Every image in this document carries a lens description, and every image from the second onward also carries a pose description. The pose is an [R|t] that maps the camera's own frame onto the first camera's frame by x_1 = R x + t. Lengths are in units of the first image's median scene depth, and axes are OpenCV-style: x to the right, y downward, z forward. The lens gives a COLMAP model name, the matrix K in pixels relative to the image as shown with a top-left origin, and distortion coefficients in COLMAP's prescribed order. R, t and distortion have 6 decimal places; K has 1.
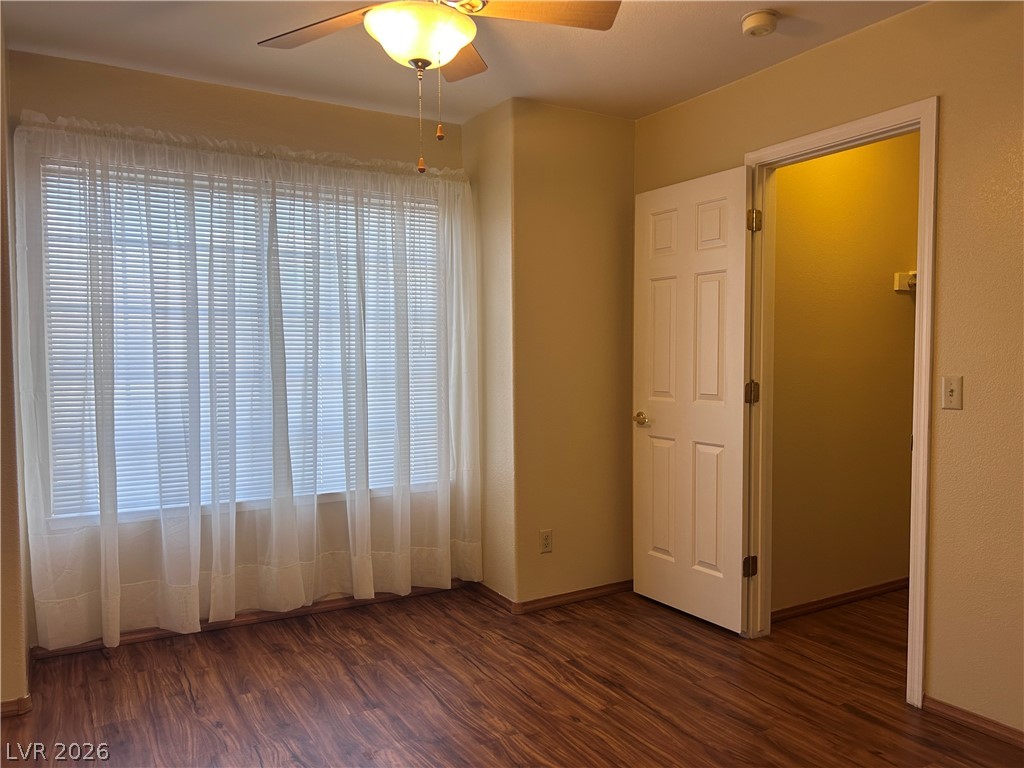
lens RADIAL K [[769.0, 0, 517.6], [0, 769.0, 392.9], [0, 0, 1]] dist [0.056479, -0.054156]
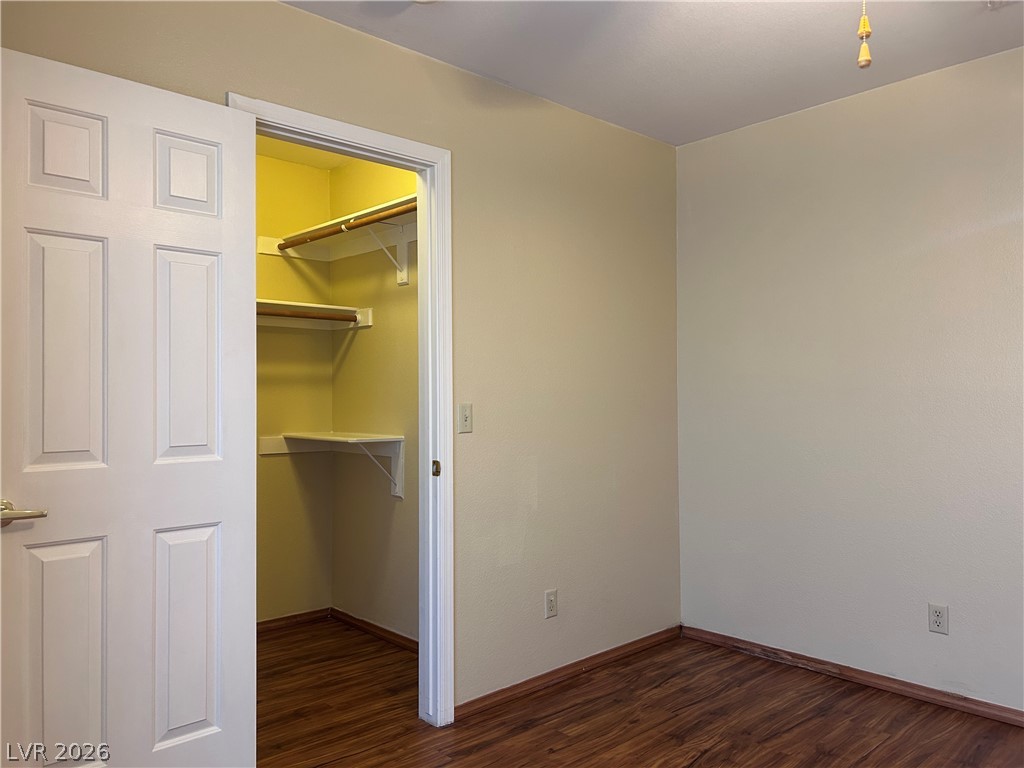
lens RADIAL K [[769.0, 0, 514.8], [0, 769.0, 383.2], [0, 0, 1]] dist [0.056479, -0.054156]
pose [[-0.209376, 0.019136, 0.977648, -0.404774], [0.052540, 0.998584, -0.008293, -0.028553], [-0.976423, 0.049629, -0.210085, 0.853013]]
